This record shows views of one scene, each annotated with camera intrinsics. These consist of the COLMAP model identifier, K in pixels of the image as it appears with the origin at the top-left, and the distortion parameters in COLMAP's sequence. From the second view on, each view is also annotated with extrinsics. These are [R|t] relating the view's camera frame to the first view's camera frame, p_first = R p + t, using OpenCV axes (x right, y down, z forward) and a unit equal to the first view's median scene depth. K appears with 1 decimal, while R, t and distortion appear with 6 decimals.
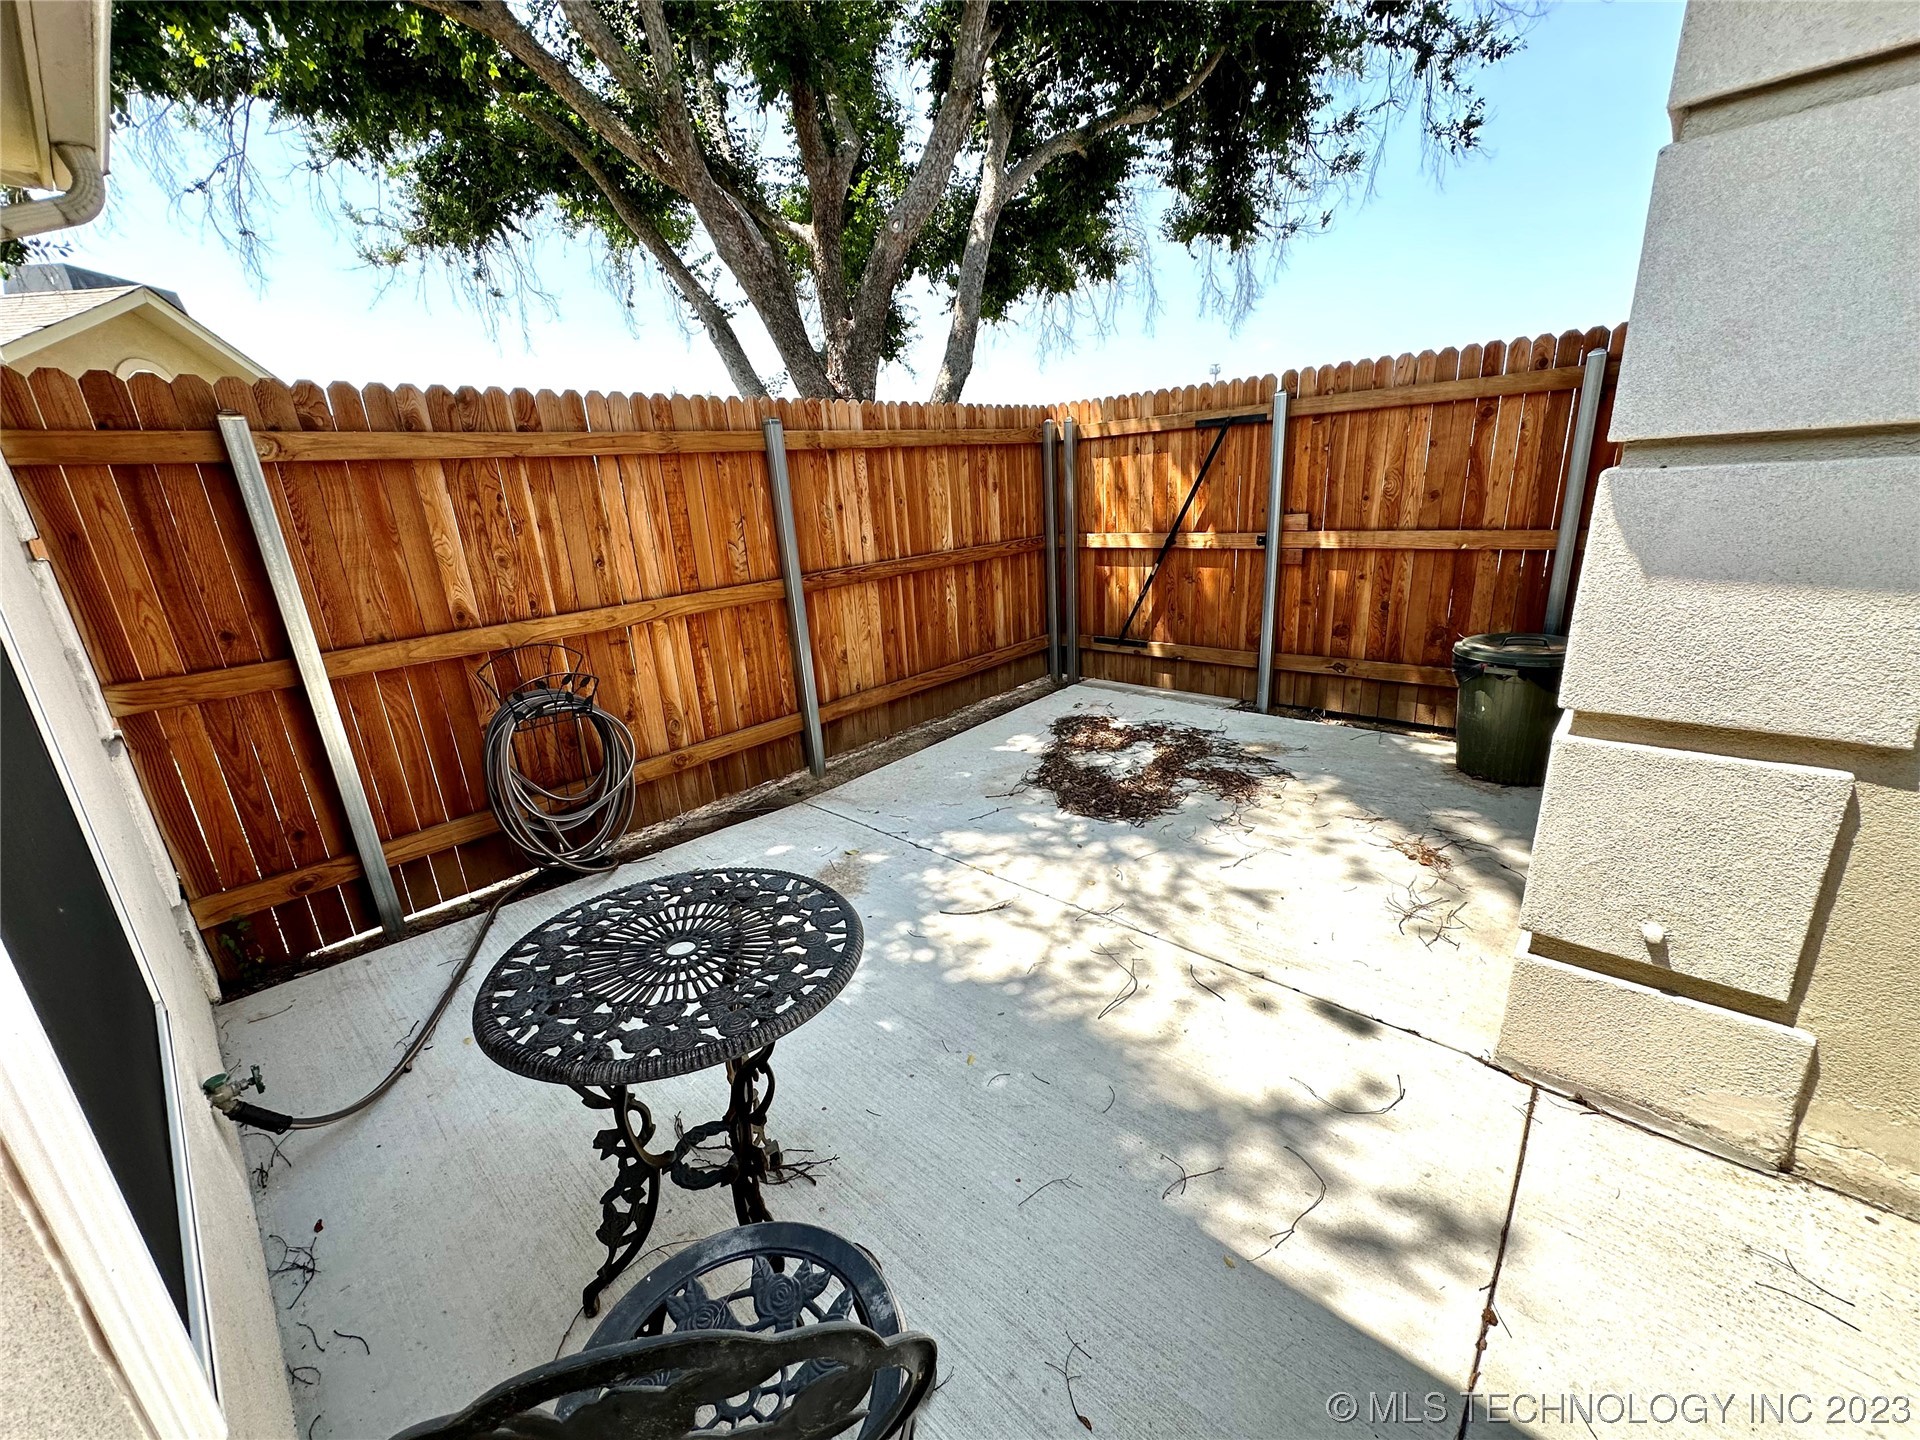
lens RADIAL K [[760.4, 0, 955.9], [0, 760.4, 719.2], [0, 0, 1]] dist [-0.000119, 0.000190]
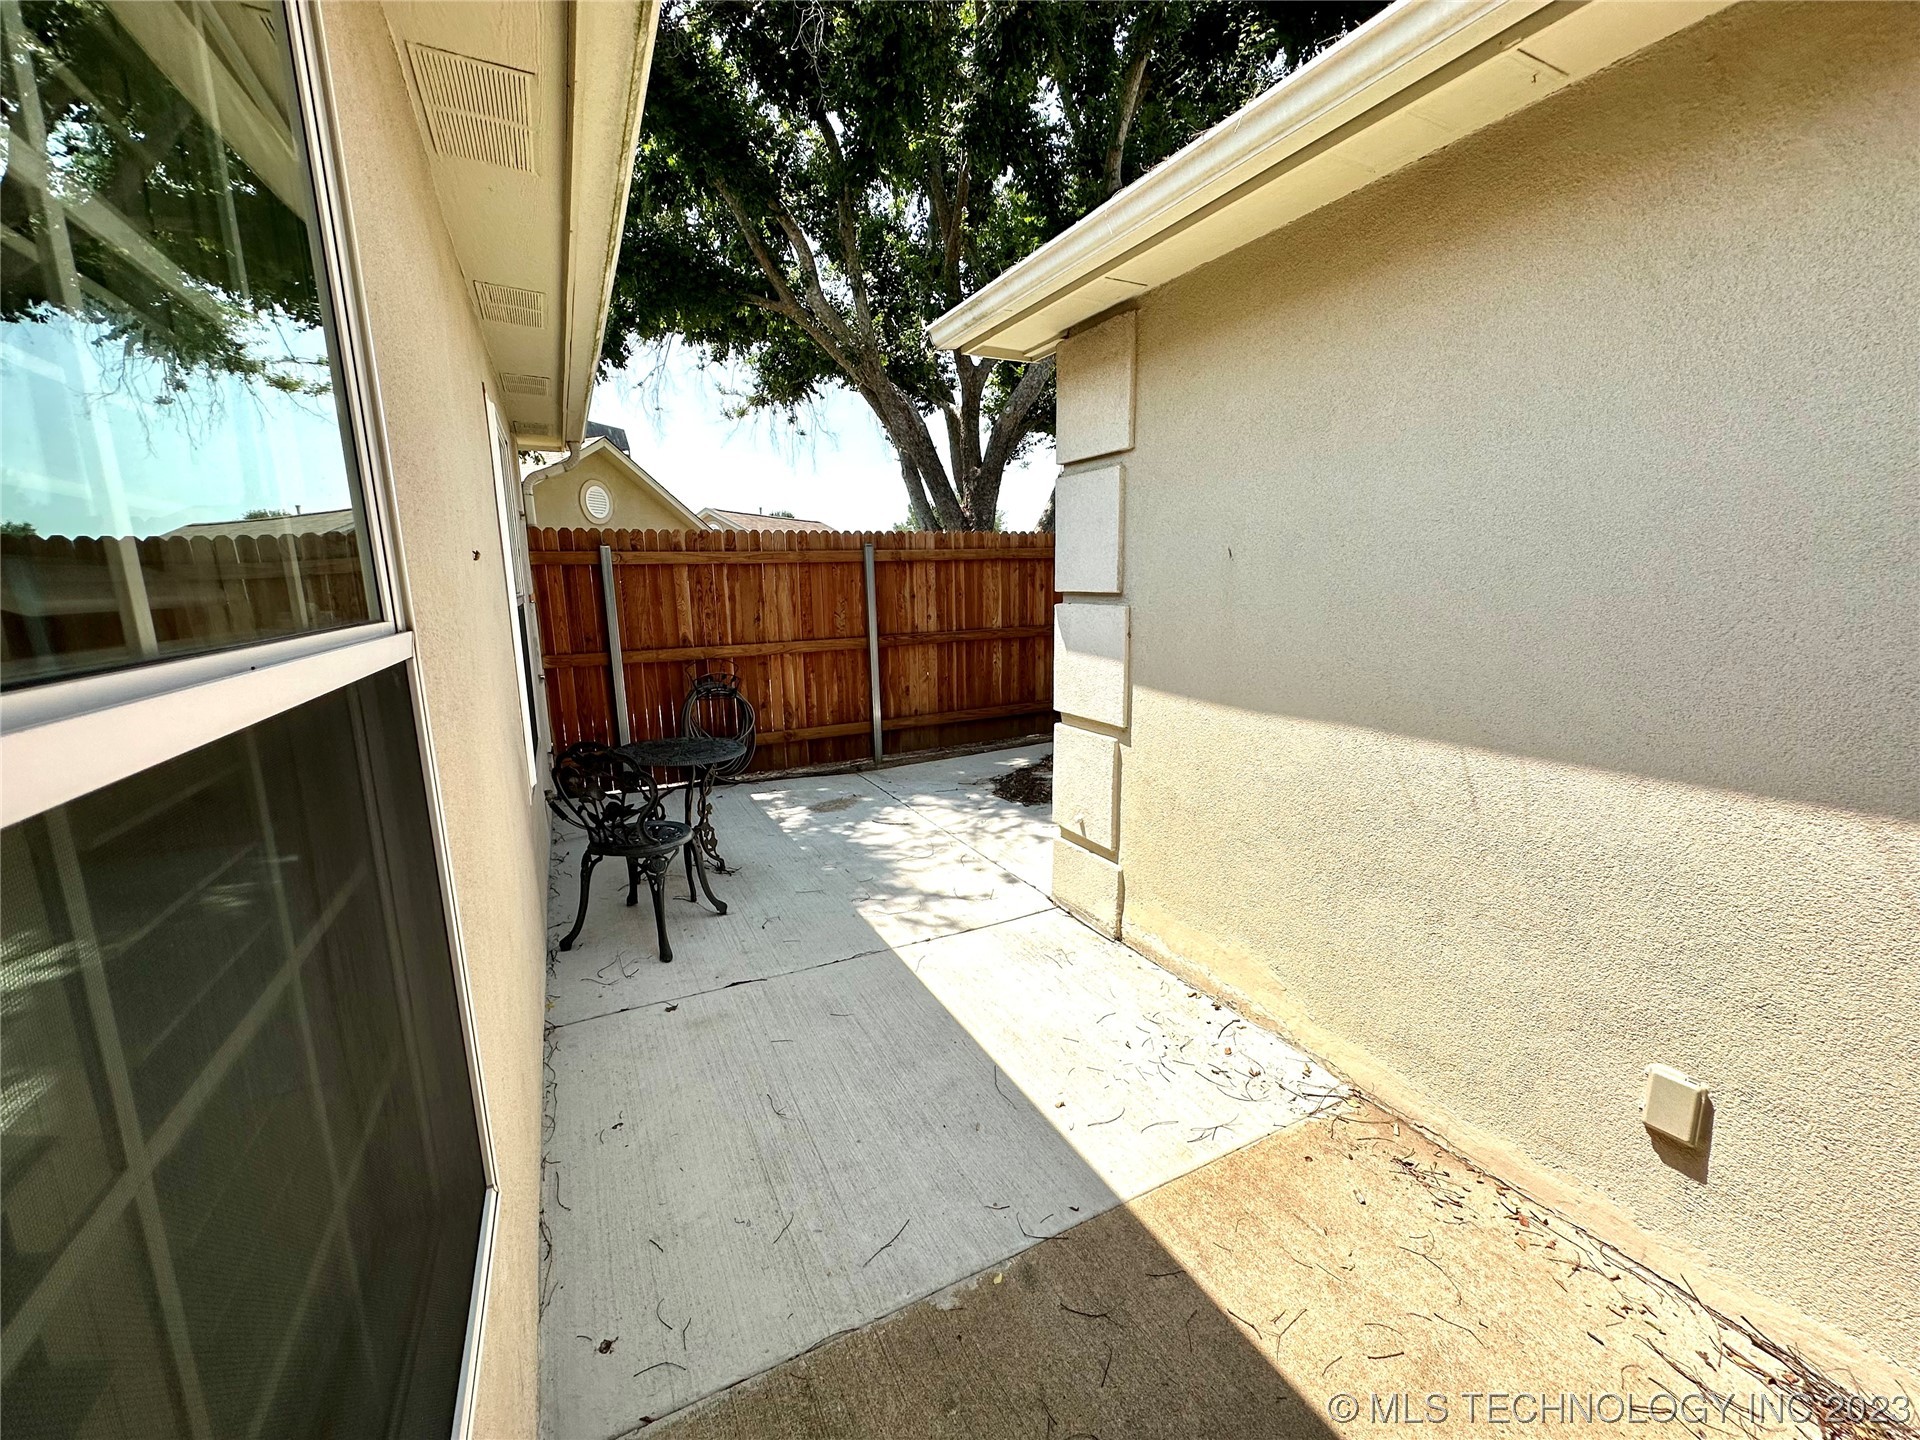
lens RADIAL K [[760.4, 0, 962.1], [0, 760.4, 722.9], [0, 0, 1]] dist [-0.000119, 0.000190]
pose [[0.938593, 0.108483, -0.327527, 0.590832], [-0.139898, 0.987408, -0.073857, 0.102500], [0.315390, 0.115142, 0.941951, -0.519251]]
